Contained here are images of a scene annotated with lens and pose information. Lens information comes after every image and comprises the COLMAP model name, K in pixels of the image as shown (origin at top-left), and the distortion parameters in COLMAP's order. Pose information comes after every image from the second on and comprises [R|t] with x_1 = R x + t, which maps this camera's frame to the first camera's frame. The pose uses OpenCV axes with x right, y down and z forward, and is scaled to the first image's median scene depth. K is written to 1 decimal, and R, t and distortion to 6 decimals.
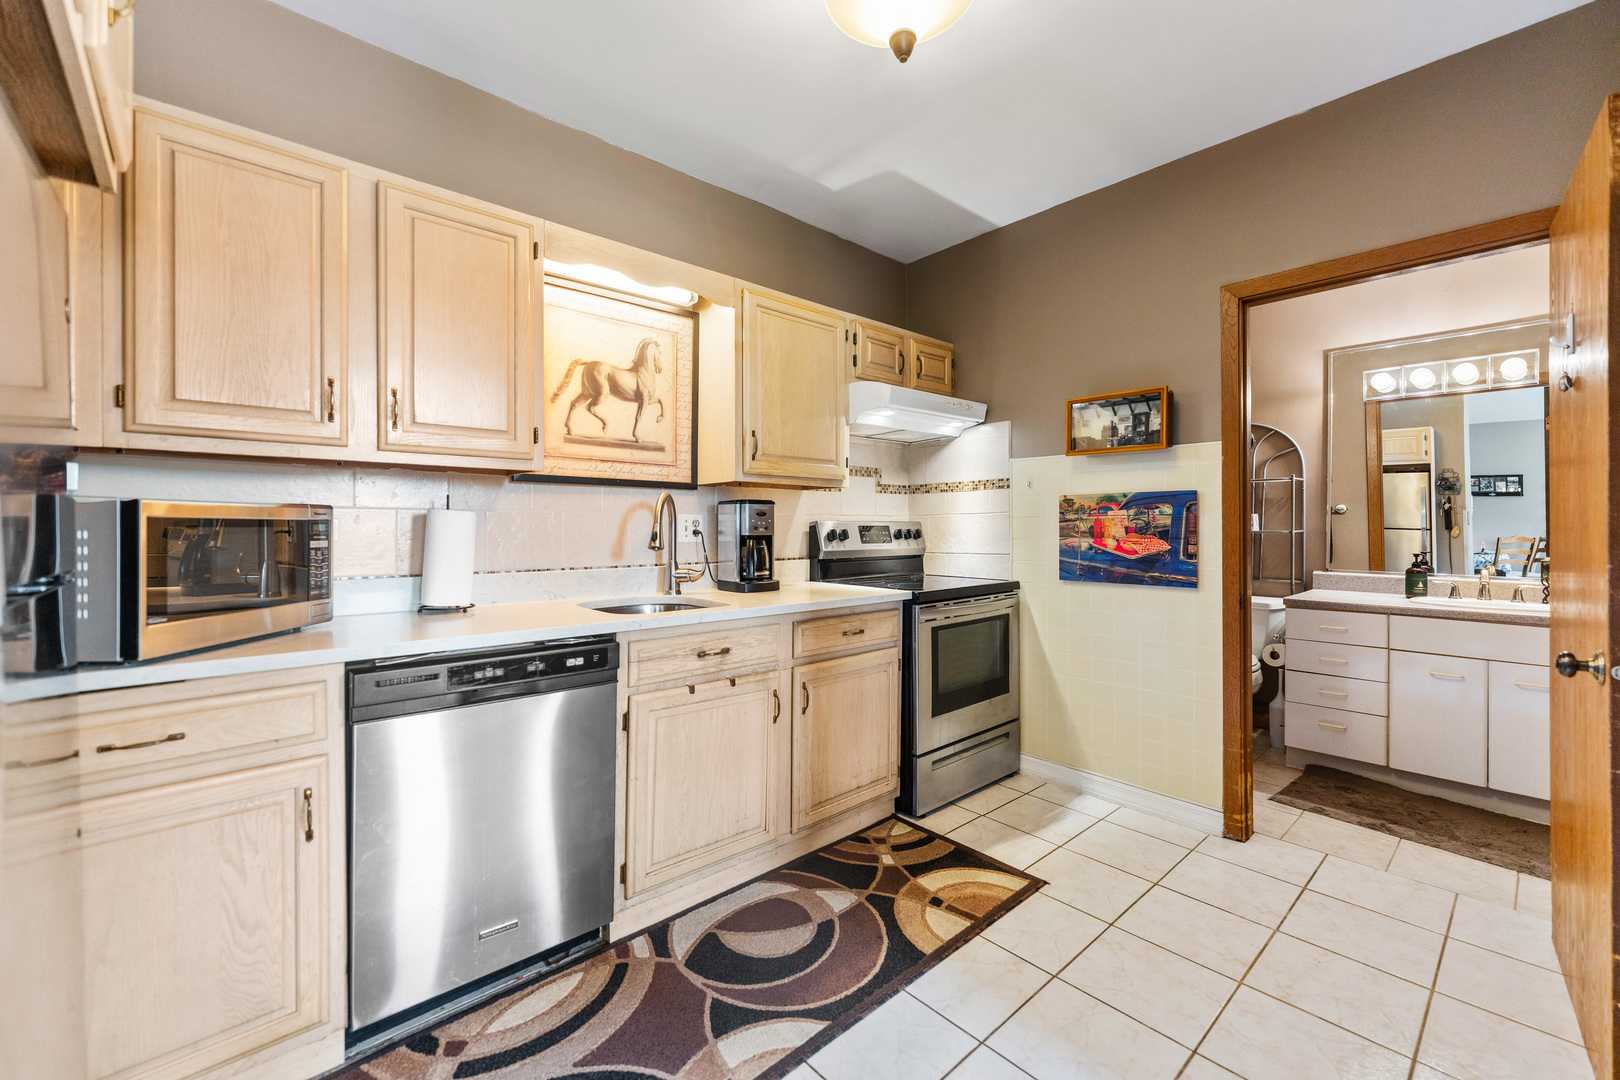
lens RADIAL K [[652.3, 0, 819.3], [0, 652.3, 526.6], [0, 0, 1]] dist [0.000679, 0.000202]
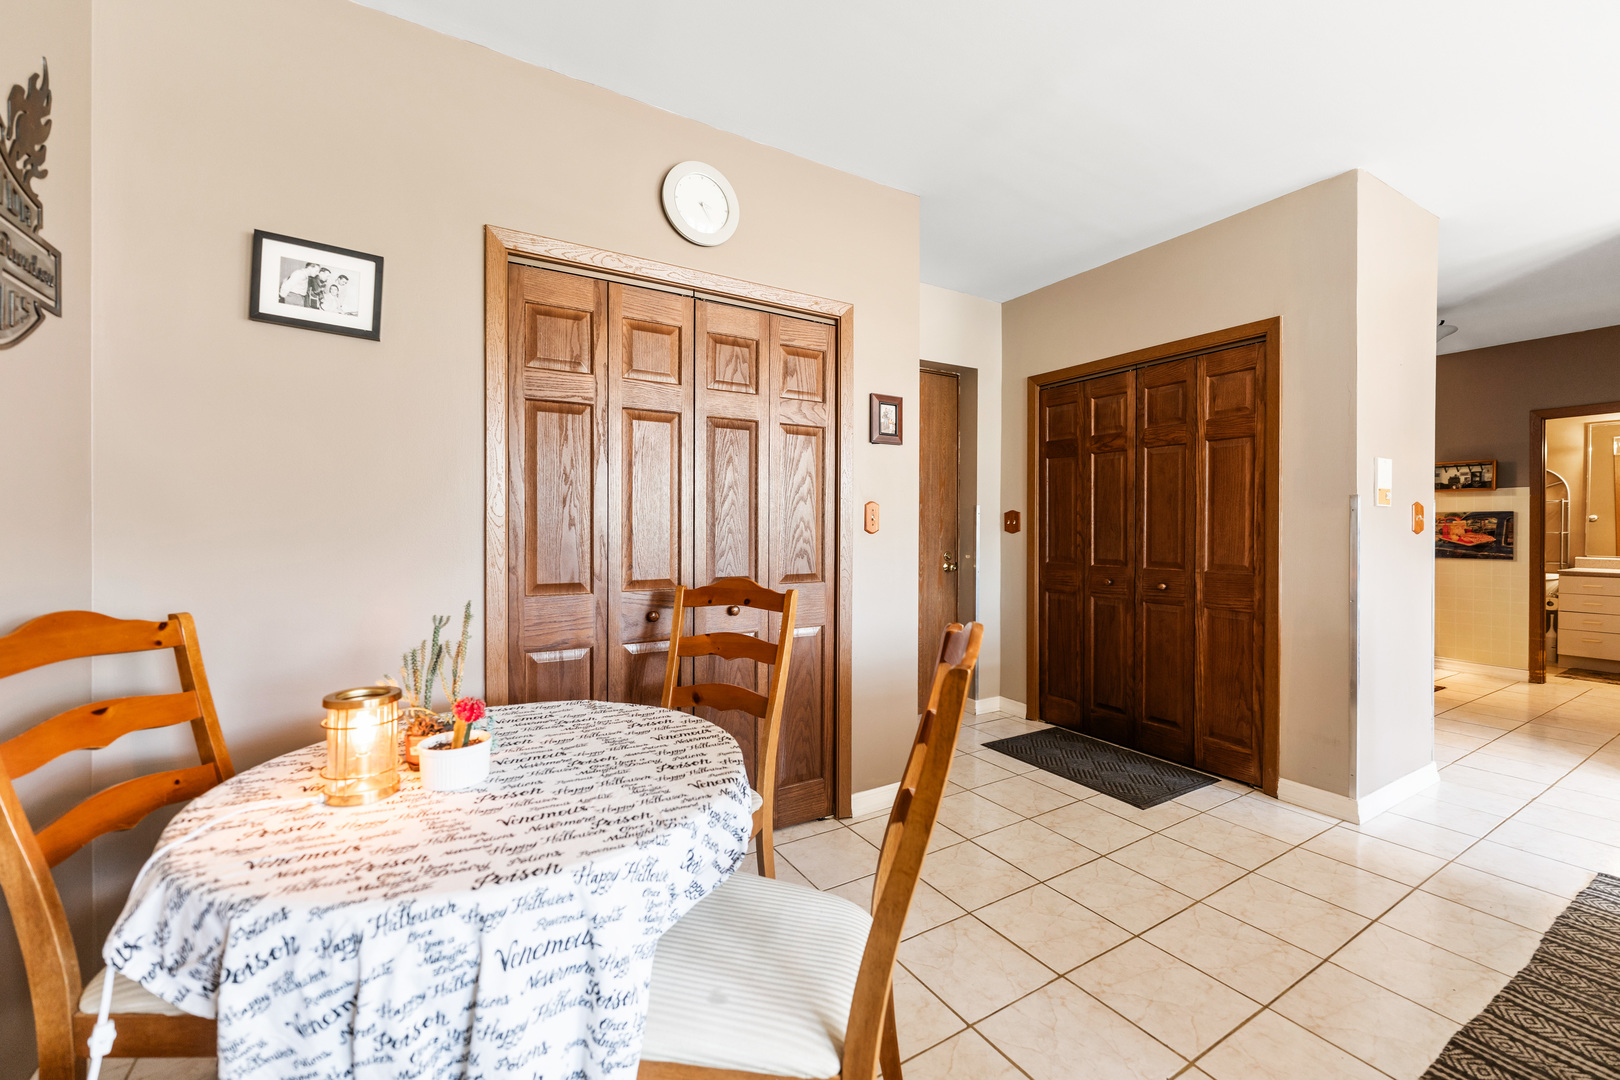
lens RADIAL K [[652.3, 0, 806.8], [0, 652.3, 527.9], [0, 0, 1]] dist [0.000679, 0.000202]
pose [[0.981473, 0.003507, -0.191571, -1.154706], [-0.004200, 0.999986, -0.003211, 0.011357], [0.191557, 0.003956, 0.981474, -1.369490]]
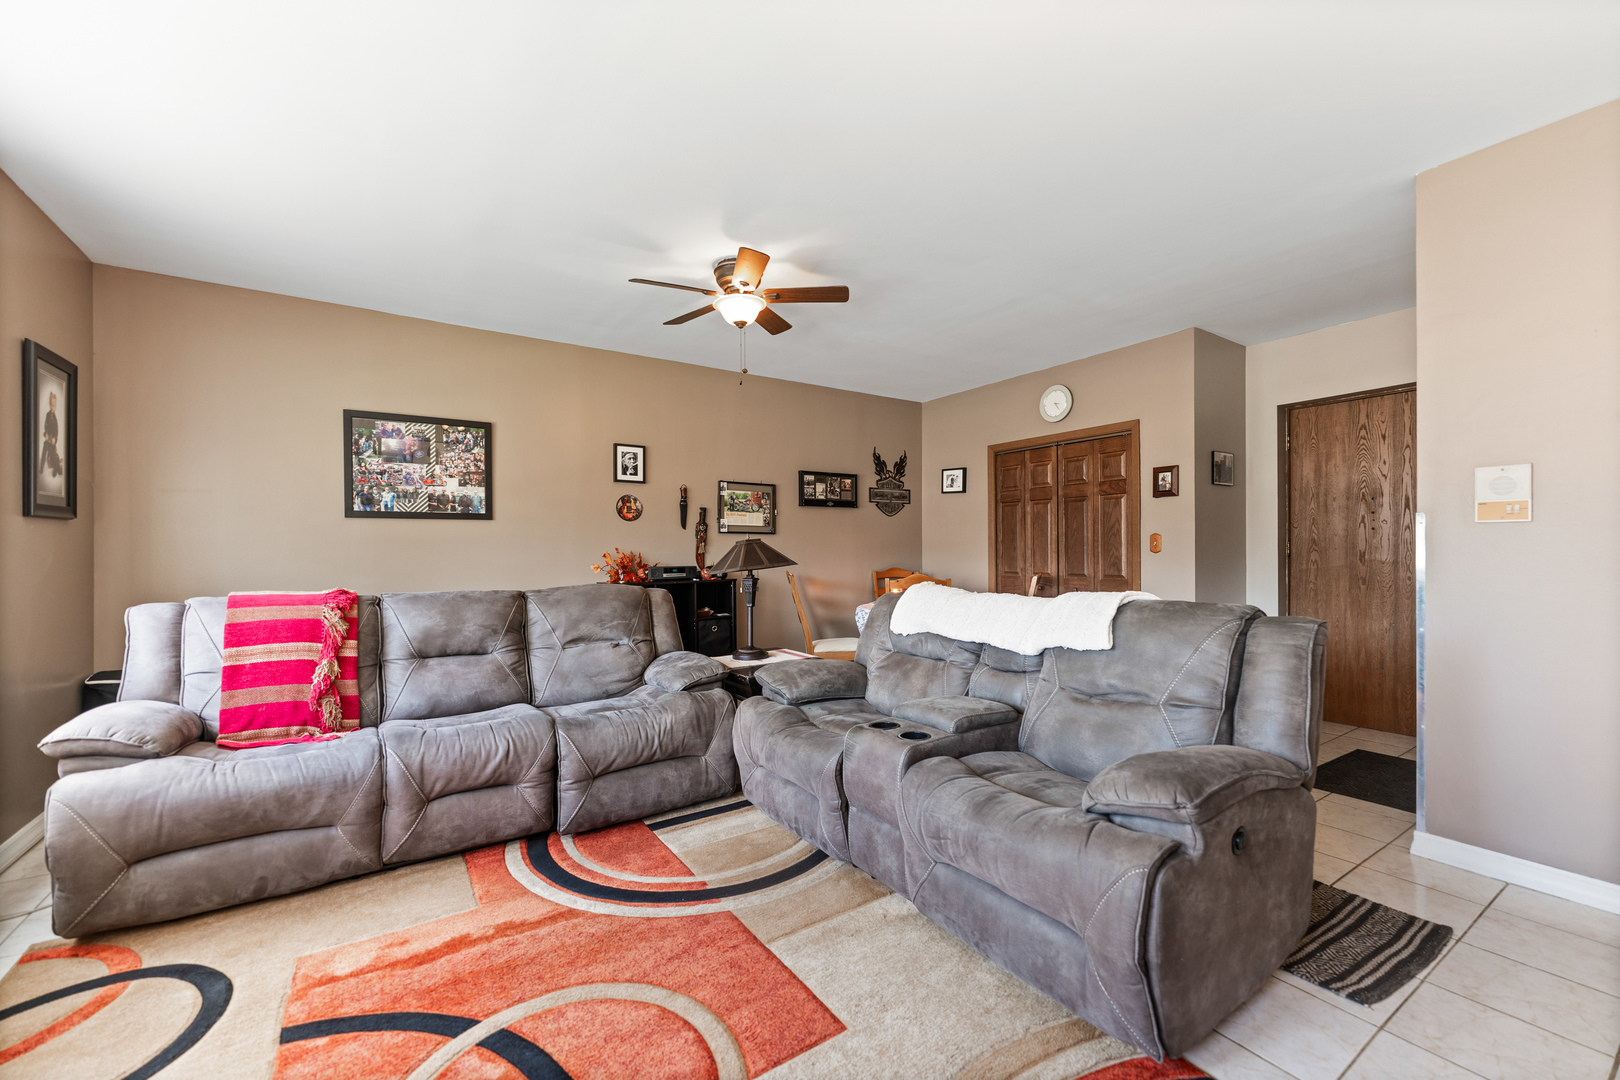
lens RADIAL K [[652.3, 0, 811.9], [0, 652.3, 550.1], [0, 0, 1]] dist [0.000679, 0.000202]
pose [[-0.150071, 0.001492, -0.988674, 0.599413], [0.001432, 0.999998, 0.001291, 0.005677], [0.988674, -0.001222, -0.150073, -0.951624]]
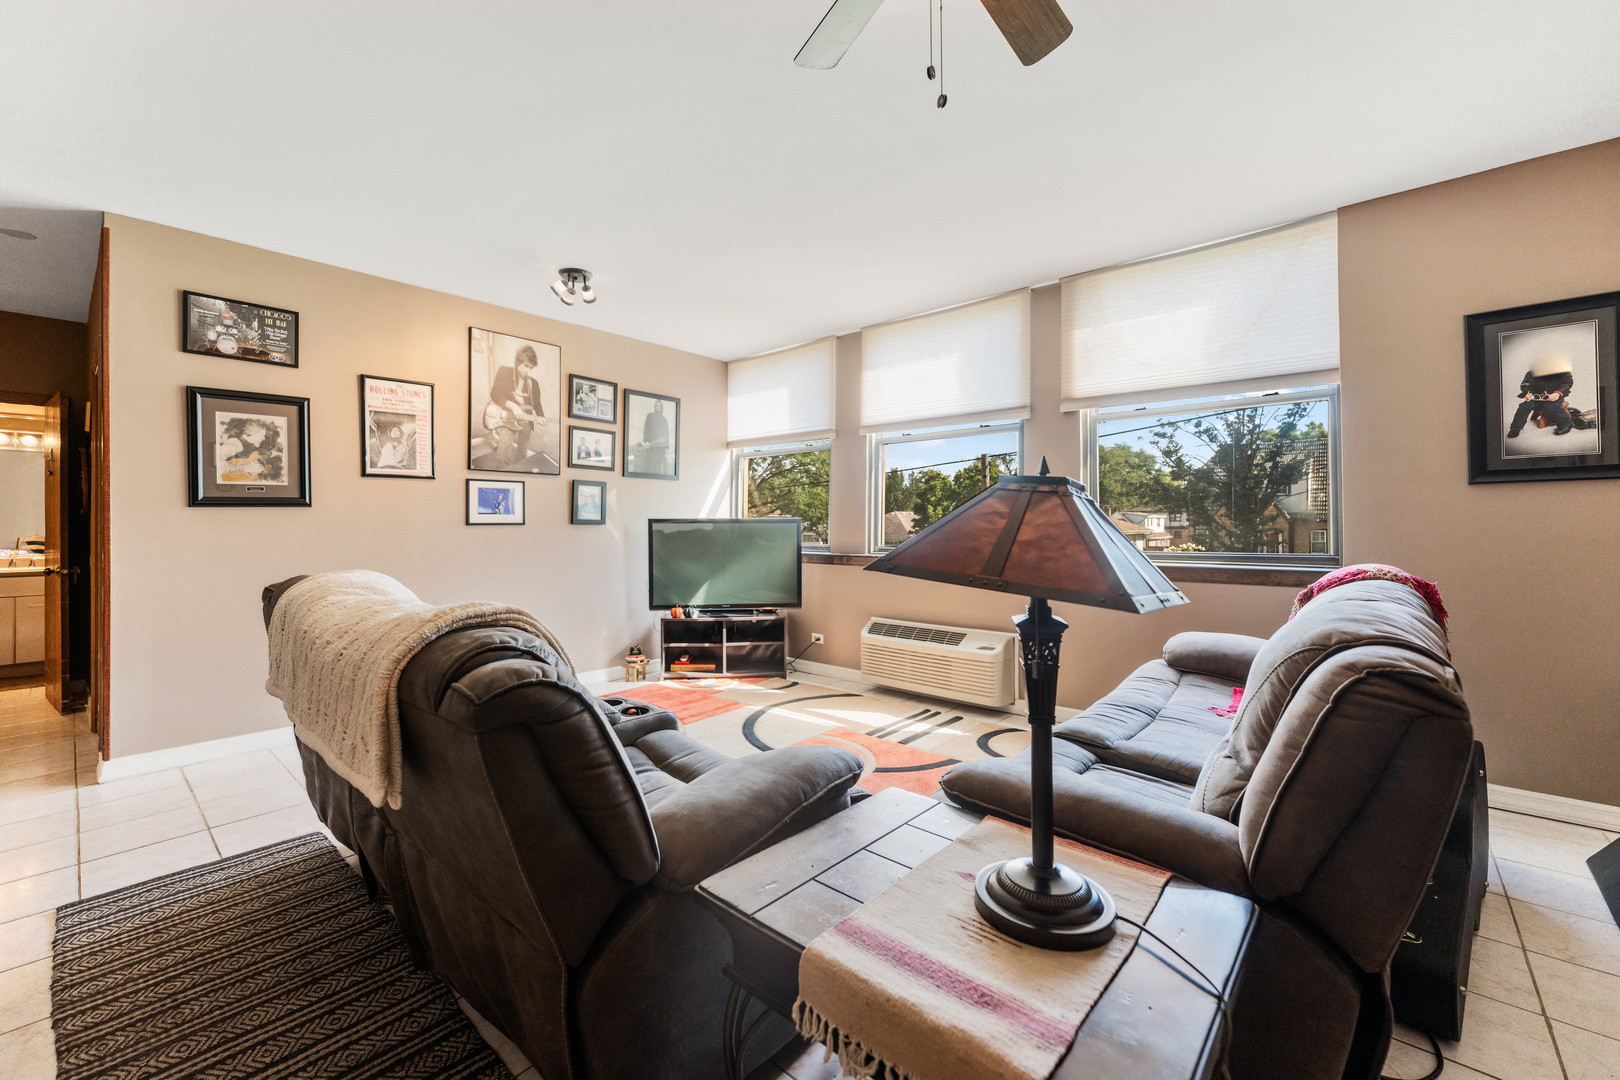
lens RADIAL K [[652.3, 0, 805.8], [0, 652.3, 528.2], [0, 0, 1]] dist [0.000679, 0.000202]
pose [[-0.107713, -0.005461, 0.994167, -1.156127], [0.006584, 0.999959, 0.006206, 0.009536], [-0.994160, 0.007215, -0.107673, -1.122079]]
